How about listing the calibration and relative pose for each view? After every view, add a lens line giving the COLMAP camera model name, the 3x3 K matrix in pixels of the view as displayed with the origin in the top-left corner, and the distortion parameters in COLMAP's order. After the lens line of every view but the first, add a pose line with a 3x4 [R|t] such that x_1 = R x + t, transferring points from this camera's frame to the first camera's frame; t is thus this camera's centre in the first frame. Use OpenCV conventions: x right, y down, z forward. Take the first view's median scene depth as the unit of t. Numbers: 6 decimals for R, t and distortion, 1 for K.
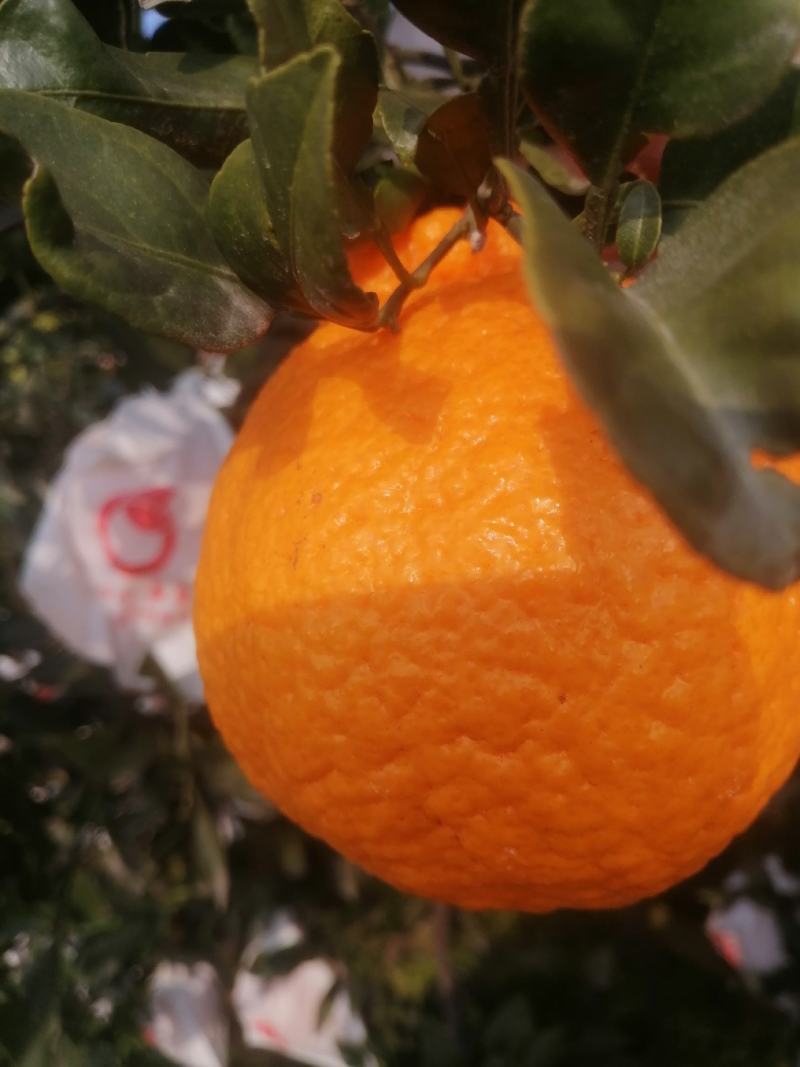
lens RADIAL K [[837.6, 0, 398.6], [0, 837.6, 557.0], [0, 0, 1]] dist [-0.043107, 0.075344]
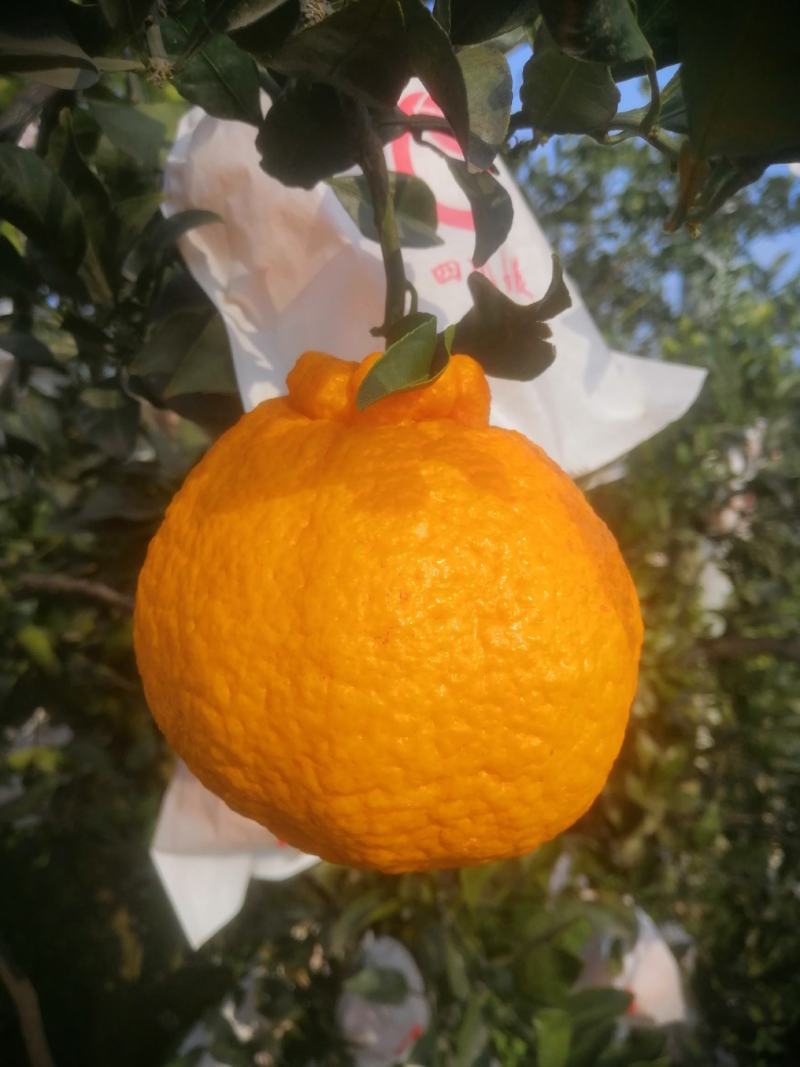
lens RADIAL K [[804.0, 0, 399.4], [0, 804.0, 612.6], [0, 0, 1]] dist [0.052769, -0.000165]
pose [[0.807638, 0.100171, 0.581108, -0.923718], [-0.189464, 0.977295, 0.094856, -0.178506], [-0.558412, -0.186709, 0.808280, -0.050630]]
